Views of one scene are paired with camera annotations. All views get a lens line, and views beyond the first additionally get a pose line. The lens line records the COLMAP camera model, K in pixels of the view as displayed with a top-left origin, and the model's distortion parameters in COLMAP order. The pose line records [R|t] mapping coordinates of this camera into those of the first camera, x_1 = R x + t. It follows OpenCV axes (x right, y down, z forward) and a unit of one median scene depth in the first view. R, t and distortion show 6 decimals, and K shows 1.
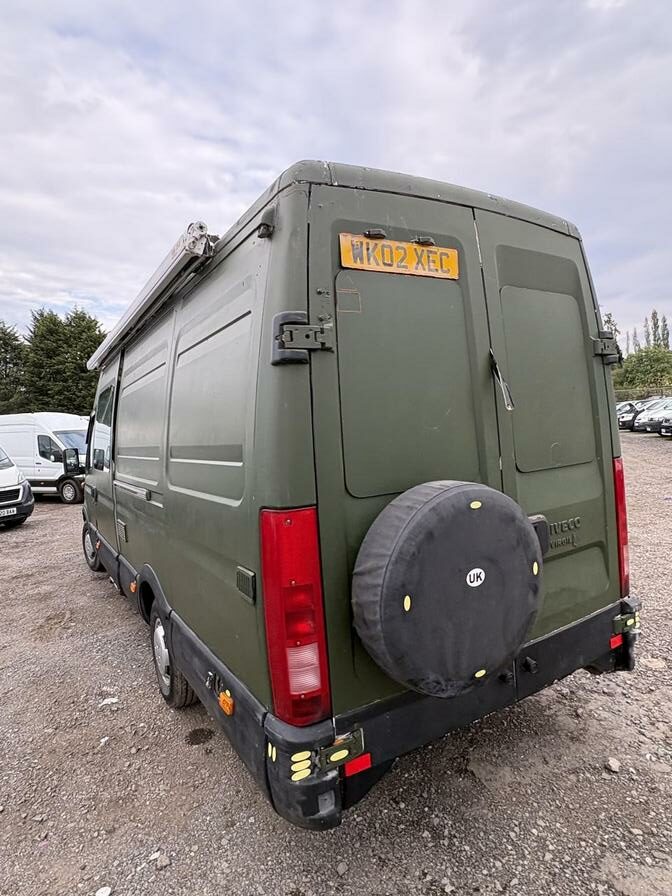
lens RADIAL K [[519.6, 0, 336.0], [0, 519.6, 448.0], [0, 0, 1]] dist [-0.001800, -0.000218]
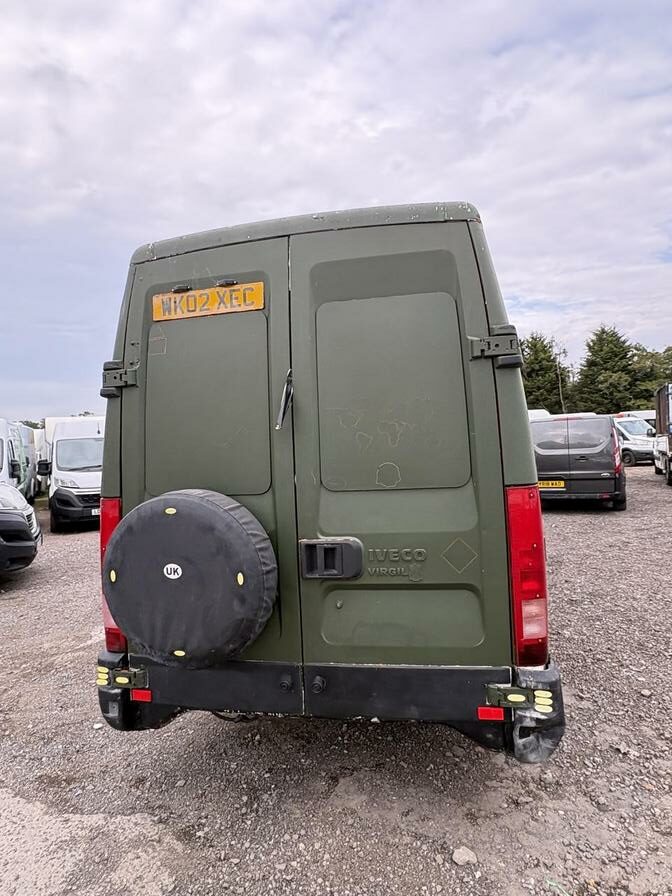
lens RADIAL K [[516.7, 0, 336.1], [0, 516.7, 445.1], [0, 0, 1]] dist [-0.000033, -0.000158]
pose [[0.734088, 0.034856, -0.678159, 1.191366], [-0.029275, 0.999378, 0.019676, -0.068587], [0.678423, 0.005409, 0.734651, 0.332292]]
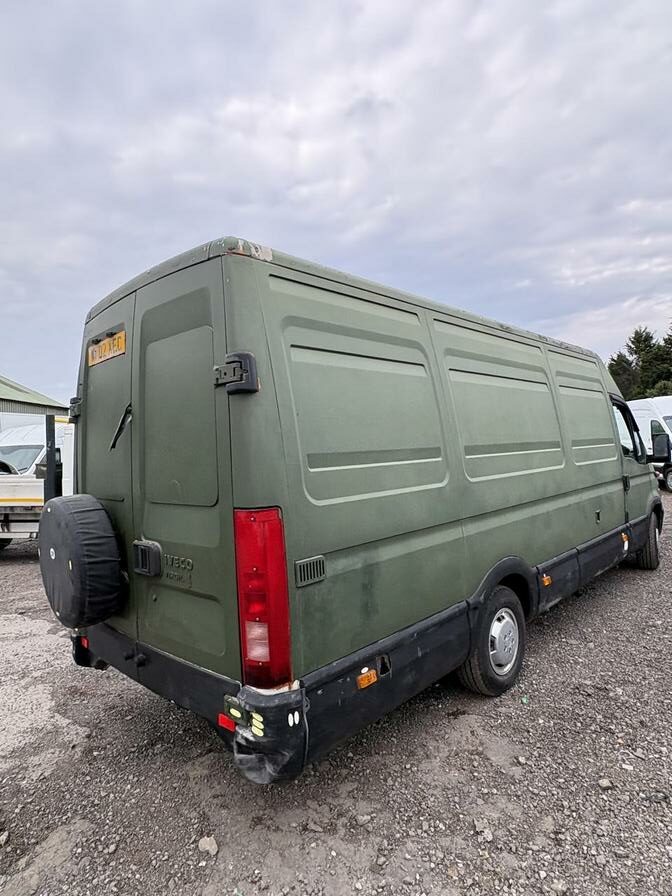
lens RADIAL K [[516.7, 0, 336.1], [0, 516.7, 445.1], [0, 0, 1]] dist [-0.000033, -0.000158]
pose [[0.268125, 0.049188, -0.962128, 1.843495], [-0.008869, 0.998779, 0.048590, -0.164706], [0.963343, -0.004495, 0.268234, 1.268089]]
